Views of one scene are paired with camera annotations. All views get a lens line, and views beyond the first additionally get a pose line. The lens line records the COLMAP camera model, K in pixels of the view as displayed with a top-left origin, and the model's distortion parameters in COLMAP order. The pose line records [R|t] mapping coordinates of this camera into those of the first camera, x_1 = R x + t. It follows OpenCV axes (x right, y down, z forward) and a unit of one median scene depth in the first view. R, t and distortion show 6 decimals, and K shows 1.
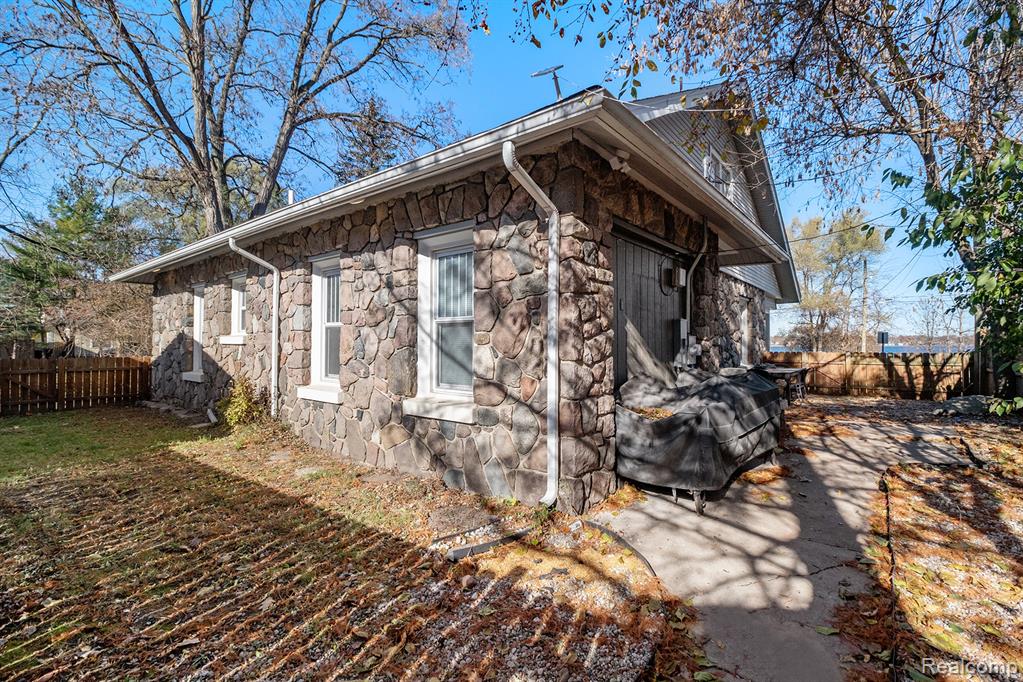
lens RADIAL K [[462.3, 0, 520.4], [0, 462.3, 336.2], [0, 0, 1]] dist [0.002116, -0.010189]
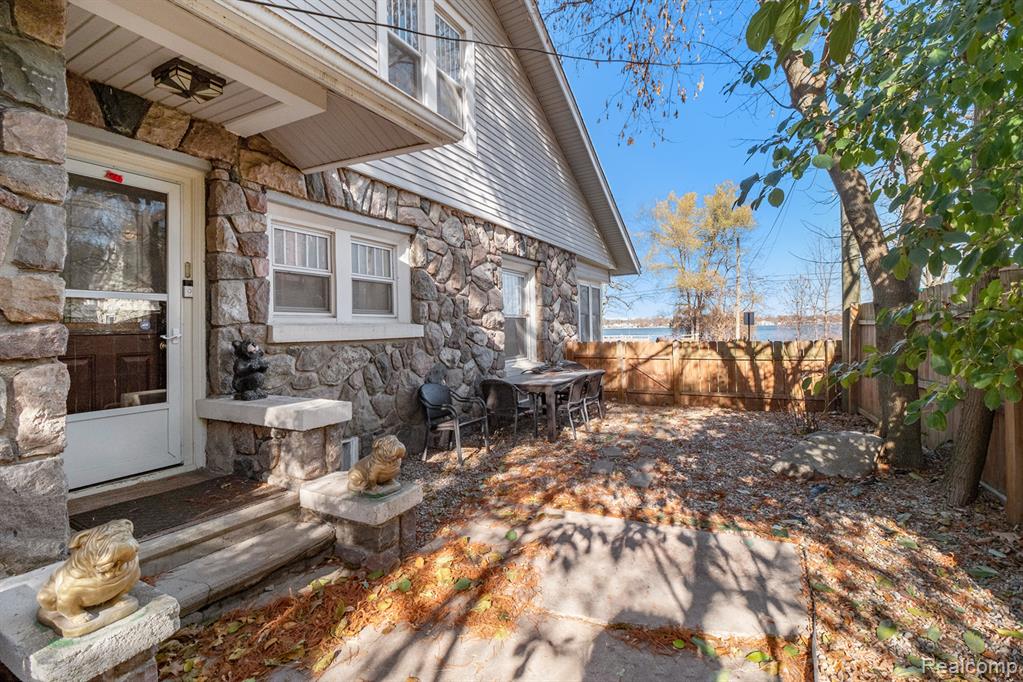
lens RADIAL K [[462.3, 0, 520.4], [0, 462.3, 336.2], [0, 0, 1]] dist [0.002116, -0.010189]
pose [[0.983791, -0.022629, 0.177886, 0.382608], [0.016977, 0.999303, 0.033231, 0.000896], [-0.178514, -0.029673, 0.983490, 0.394711]]
